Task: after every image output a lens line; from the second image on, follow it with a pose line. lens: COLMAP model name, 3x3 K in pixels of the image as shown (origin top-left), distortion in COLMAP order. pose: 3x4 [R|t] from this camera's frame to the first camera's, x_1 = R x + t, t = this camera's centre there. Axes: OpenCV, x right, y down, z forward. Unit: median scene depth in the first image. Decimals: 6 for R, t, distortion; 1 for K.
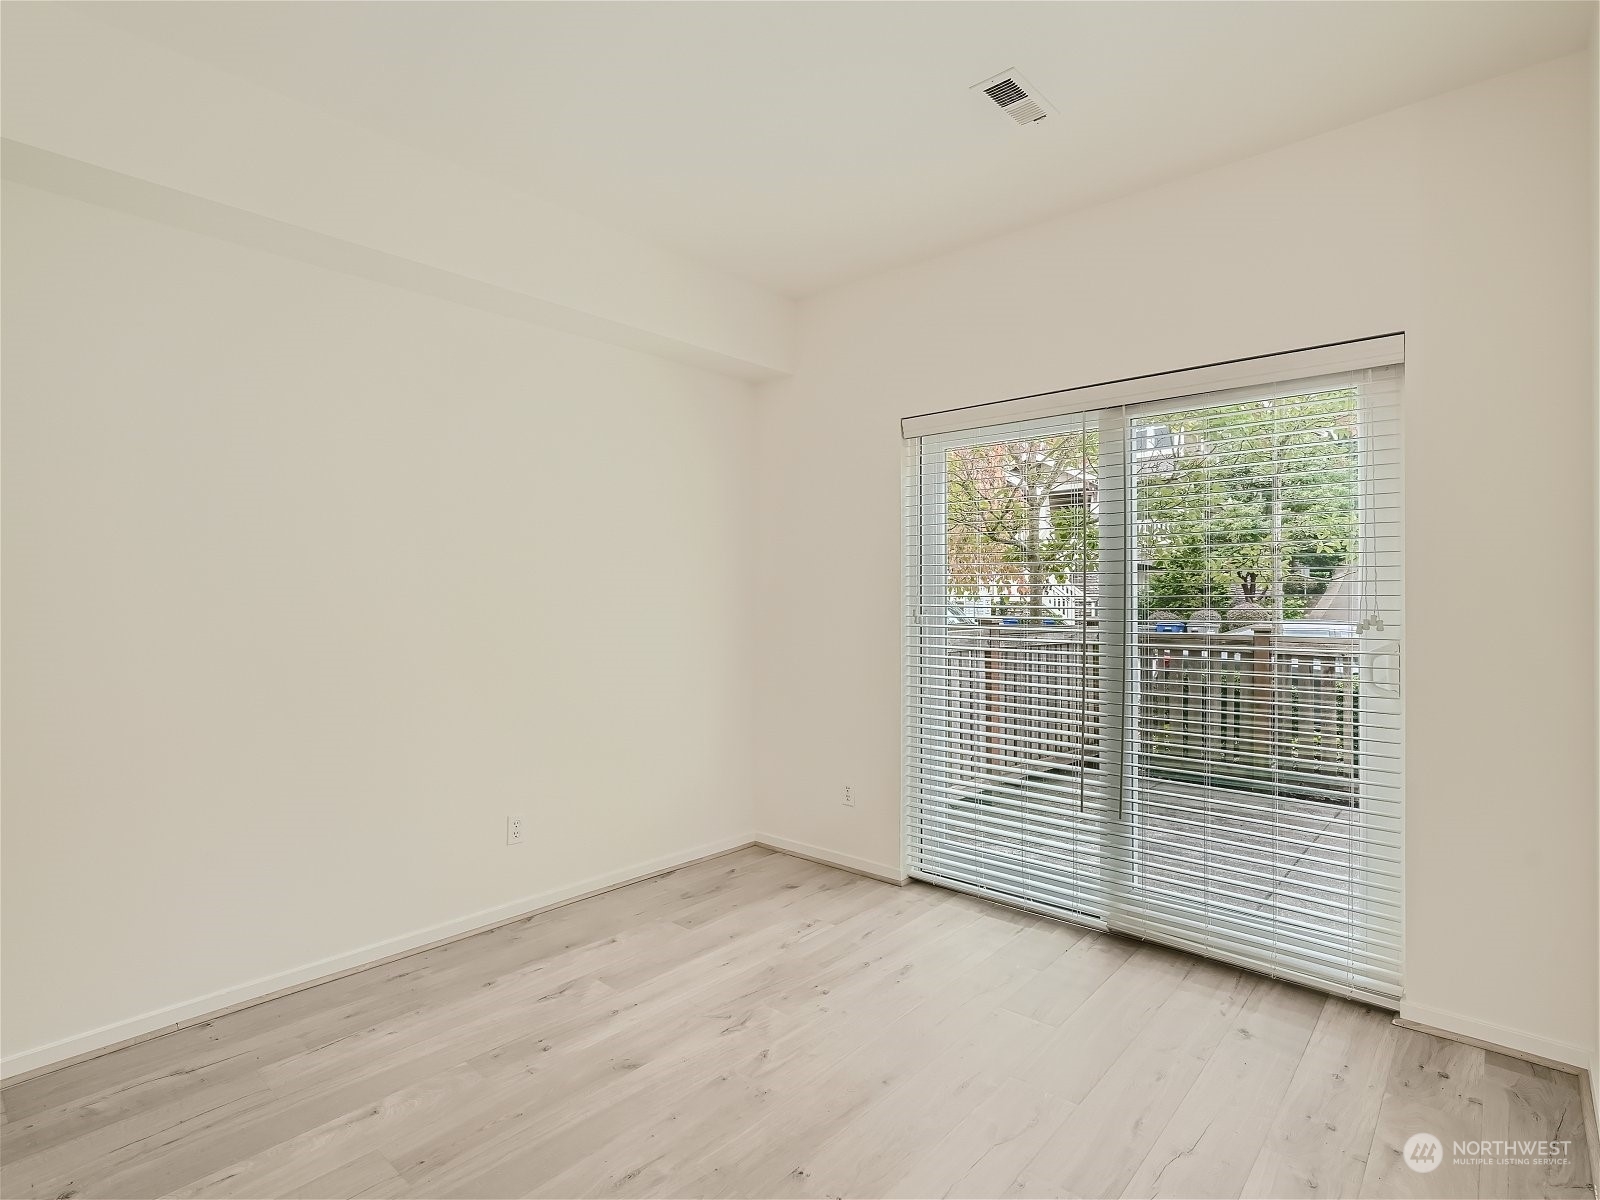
lens RADIAL K [[833.4, 0, 790.1], [0, 833.4, 597.7], [0, 0, 1]] dist [-0.004736, 0.002754]
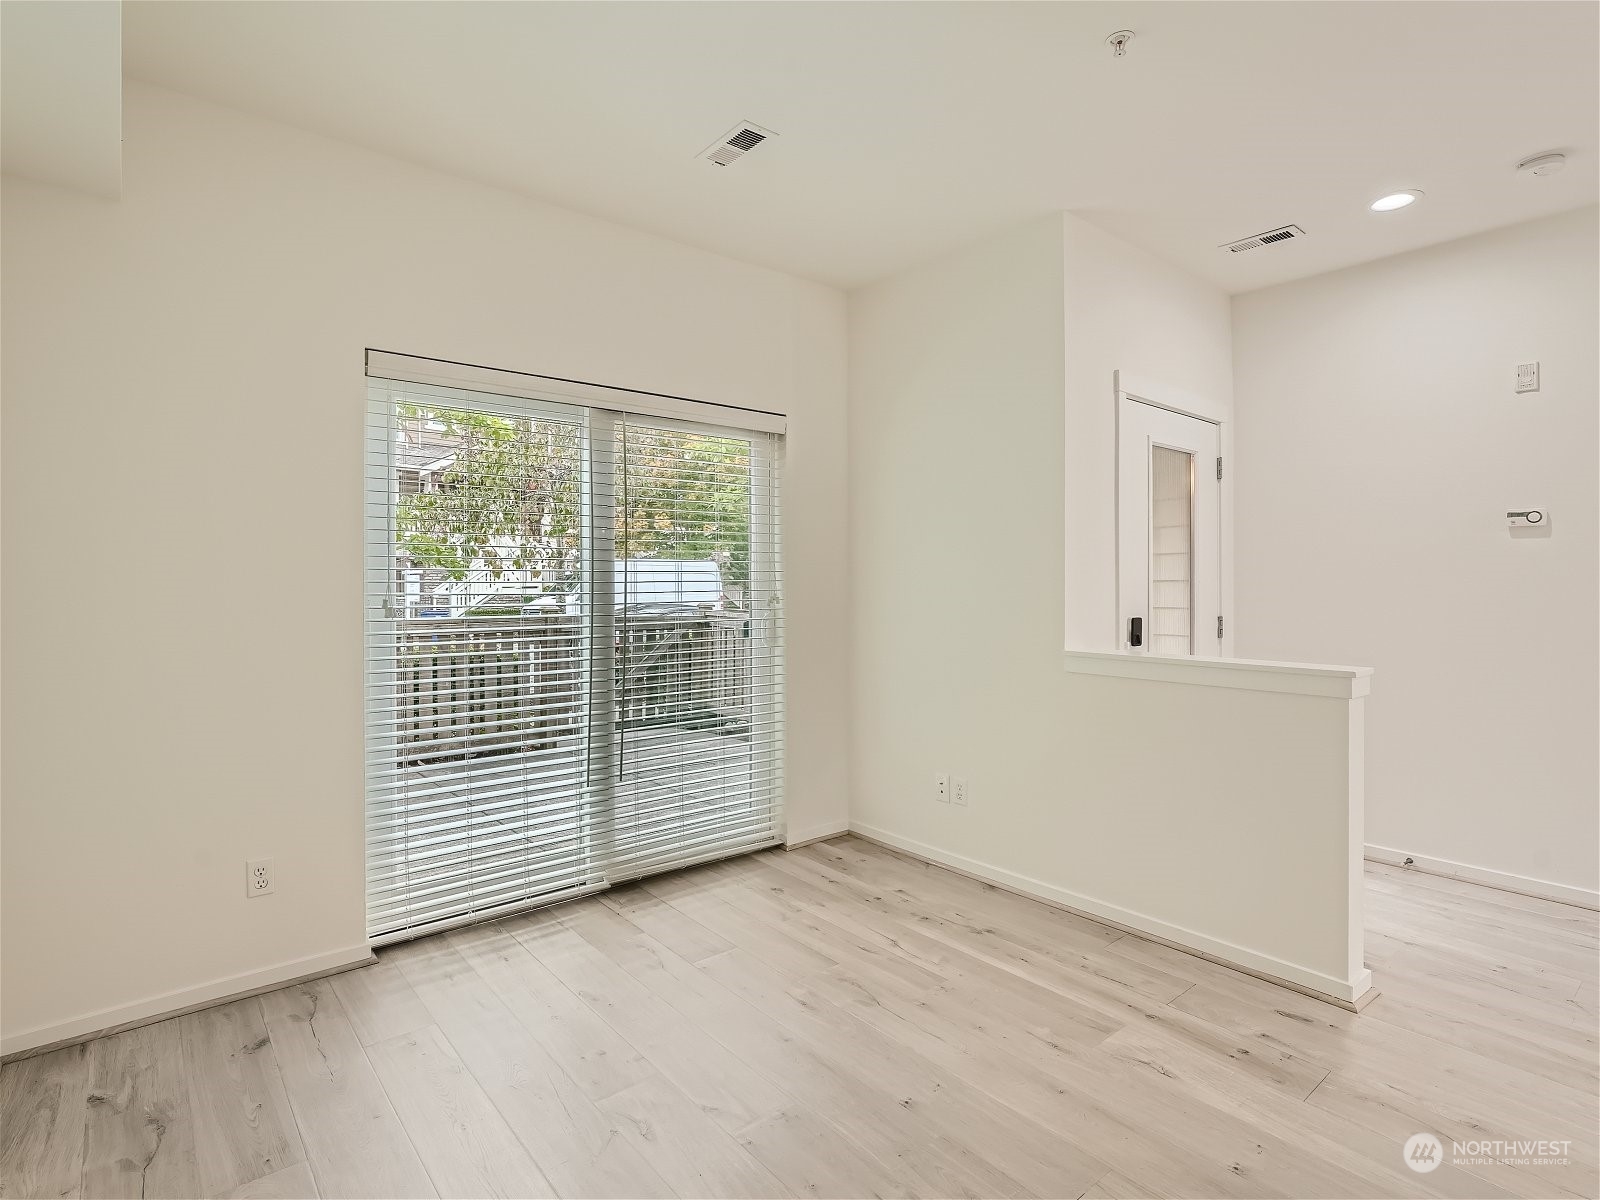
lens RADIAL K [[833.4, 0, 802.9], [0, 833.4, 595.9], [0, 0, 1]] dist [-0.004736, 0.002754]
pose [[0.120820, -0.015539, 0.992553, -0.713914], [0.000619, 0.999878, 0.015578, -0.000497], [-0.992674, -0.001268, 0.120815, 0.654501]]
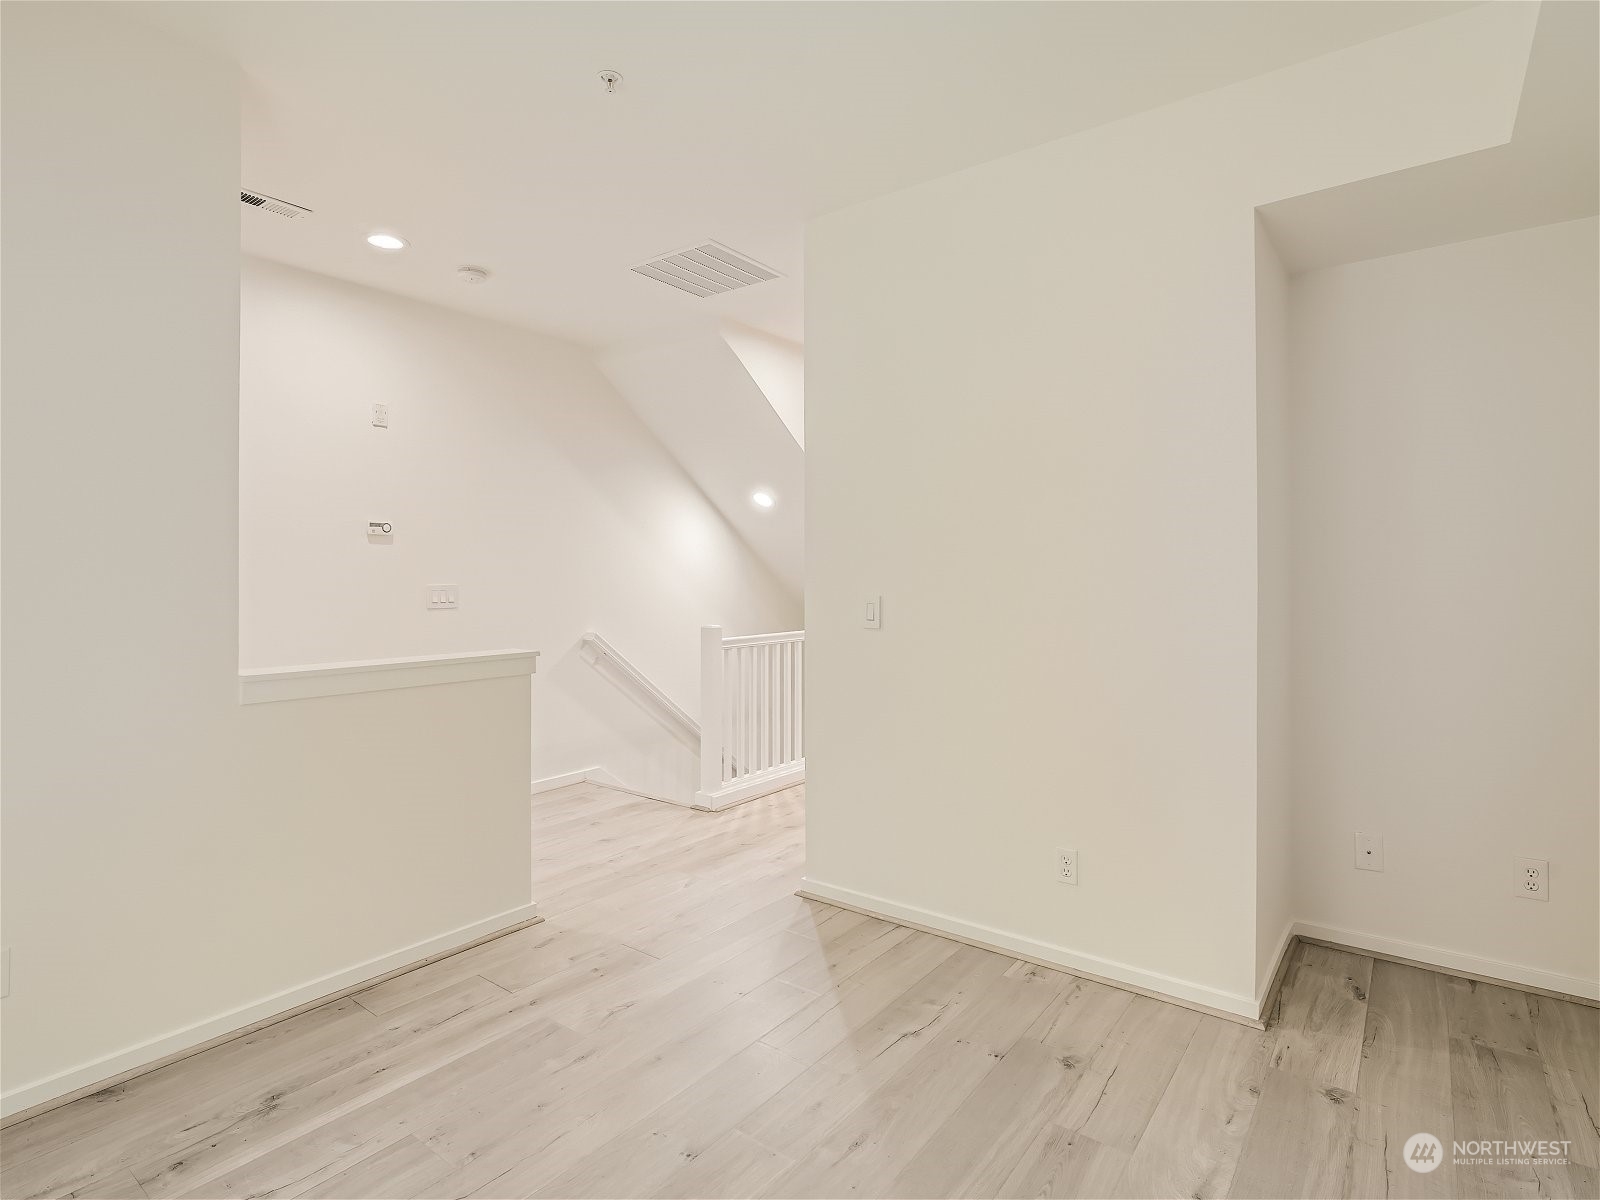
lens RADIAL K [[833.4, 0, 805.9], [0, 833.4, 587.9], [0, 0, 1]] dist [-0.004736, 0.002754]
pose [[-0.994172, 0.006857, -0.107586, -0.015407], [0.005130, 0.999854, 0.016322, -0.006399], [0.107683, 0.015675, -0.994062, 1.308598]]
